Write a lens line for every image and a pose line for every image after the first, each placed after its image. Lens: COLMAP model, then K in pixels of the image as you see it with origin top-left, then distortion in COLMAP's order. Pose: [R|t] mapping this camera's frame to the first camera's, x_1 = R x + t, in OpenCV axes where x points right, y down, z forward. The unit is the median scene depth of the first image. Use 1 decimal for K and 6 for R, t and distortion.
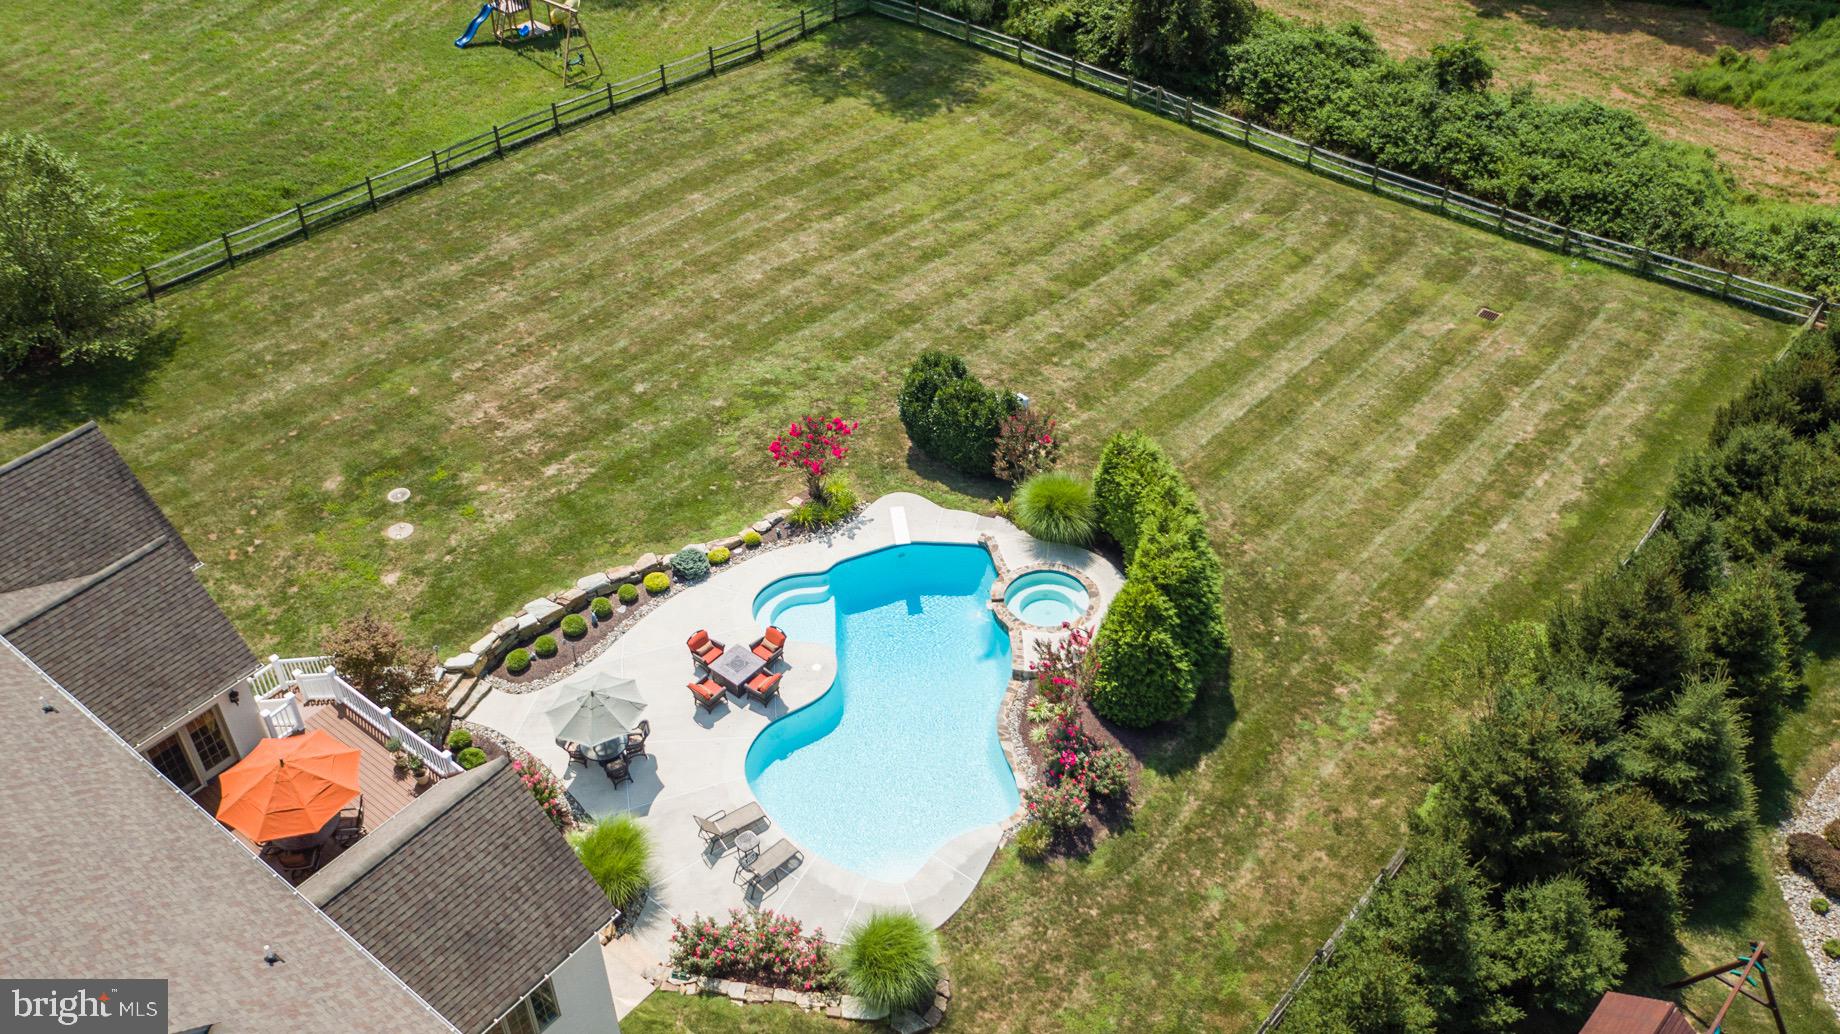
lens RADIAL K [[1628.1, 0, 921.1], [0, 1628.1, 517.5], [0, 0, 1]] dist [0.034810, -0.003232]
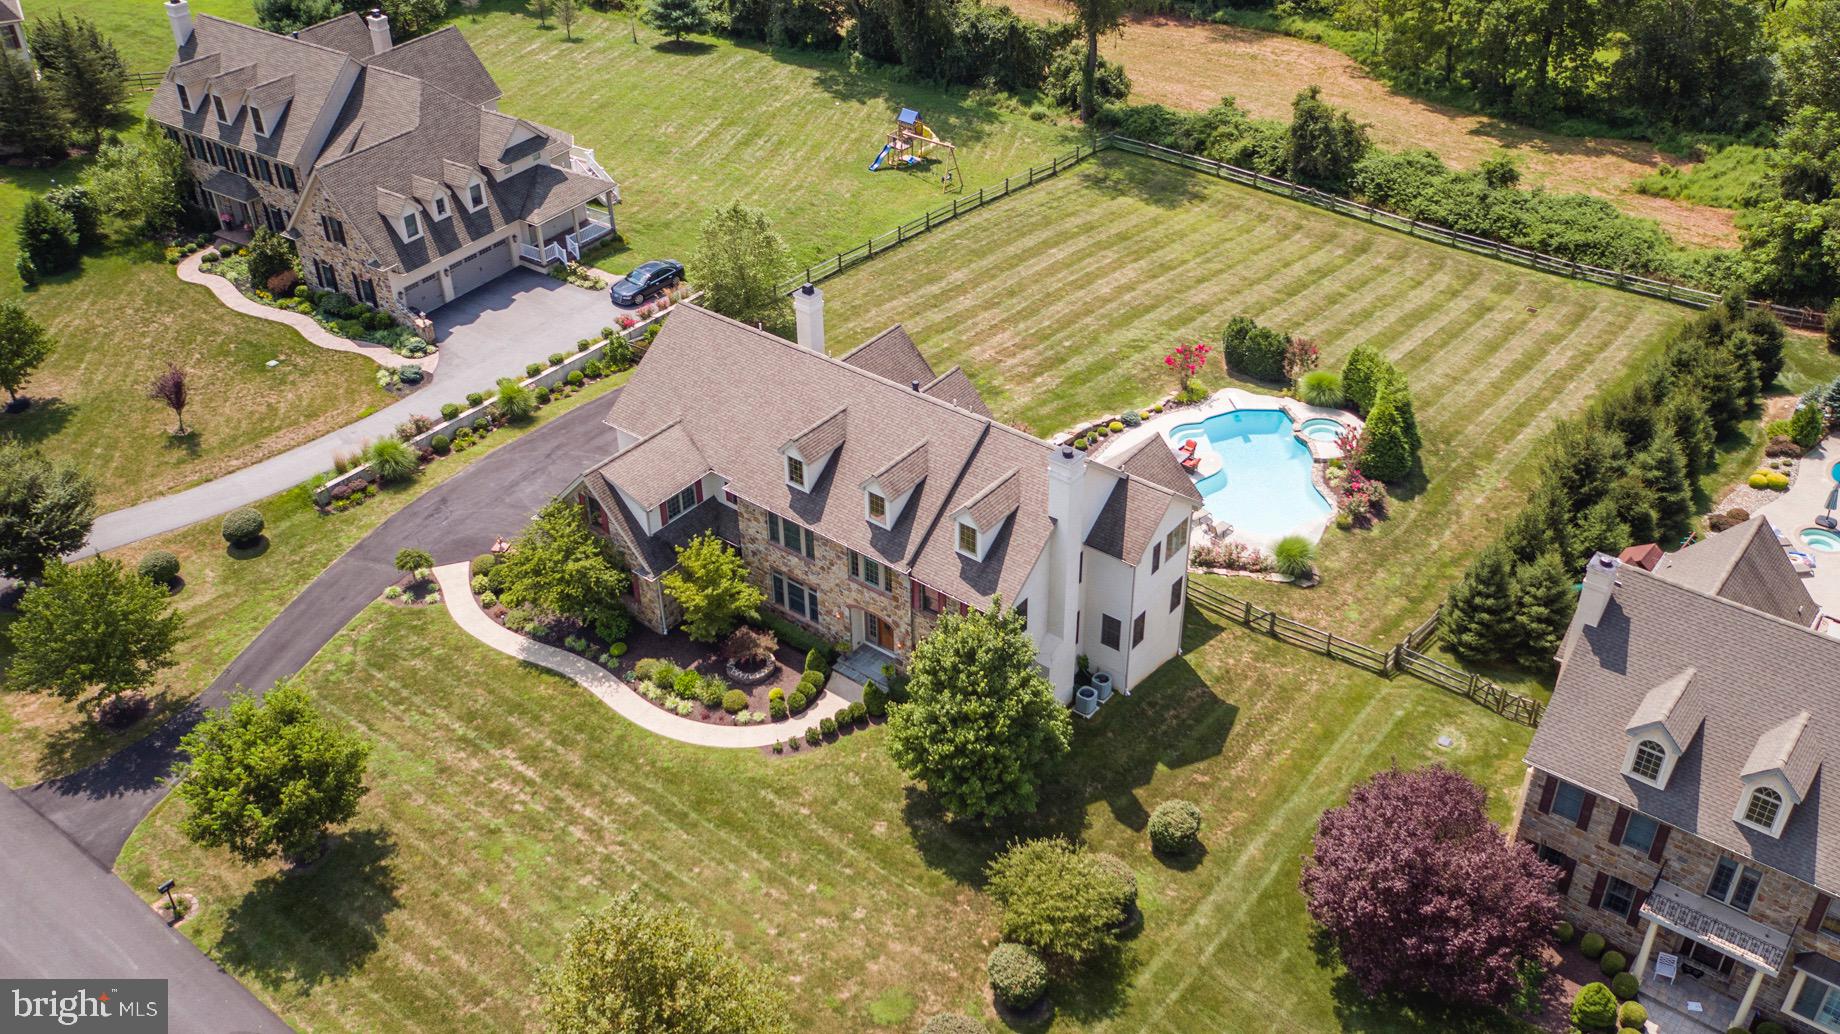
lens RADIAL K [[1628.1, 0, 923.6], [0, 1628.1, 519.0], [0, 0, 1]] dist [0.034810, -0.003232]
pose [[0.999800, -0.013605, 0.014628, -0.344208], [0.014934, 0.995370, -0.094955, 0.268539], [-0.013269, 0.095155, 0.995374, -0.730787]]
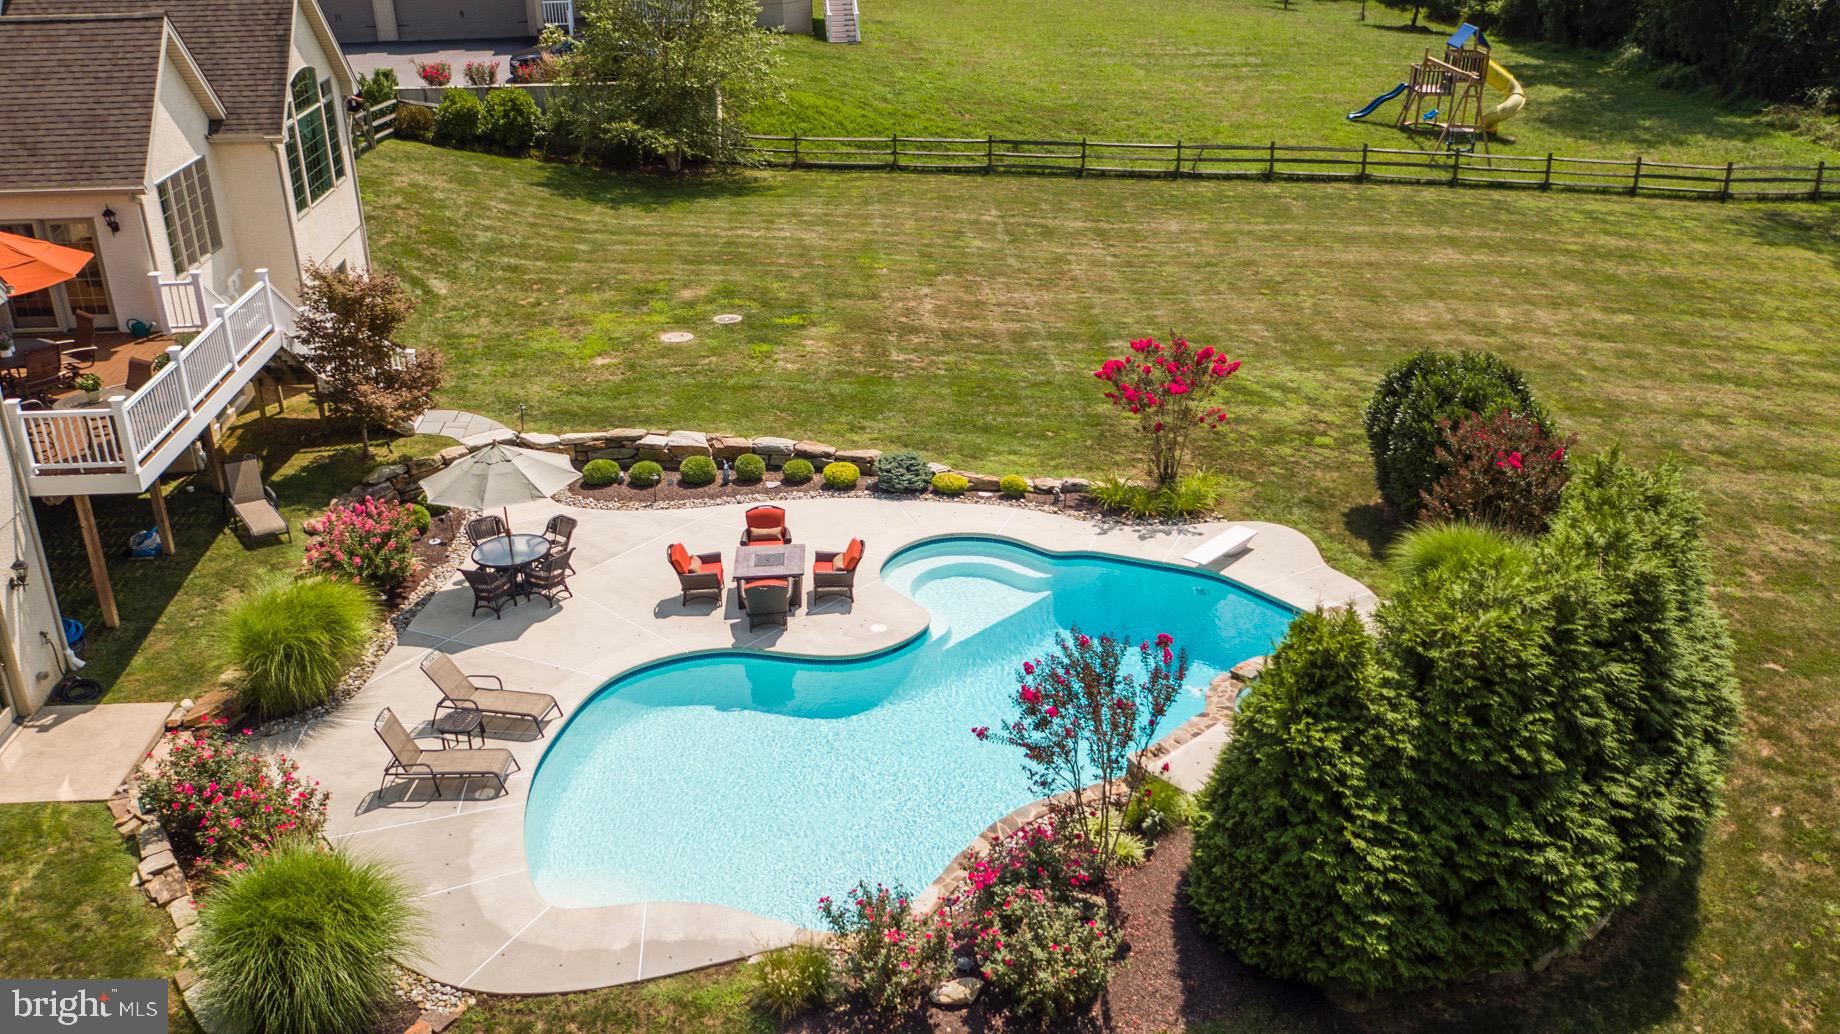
lens RADIAL K [[1628.1, 0, 928.4], [0, 1628.1, 513.7], [0, 0, 1]] dist [0.034810, -0.003232]
pose [[0.682589, 0.297977, -0.667295, 0.245339], [-0.465200, 0.881373, -0.082290, 0.074737], [0.563615, 0.366596, 0.740234, 0.450804]]
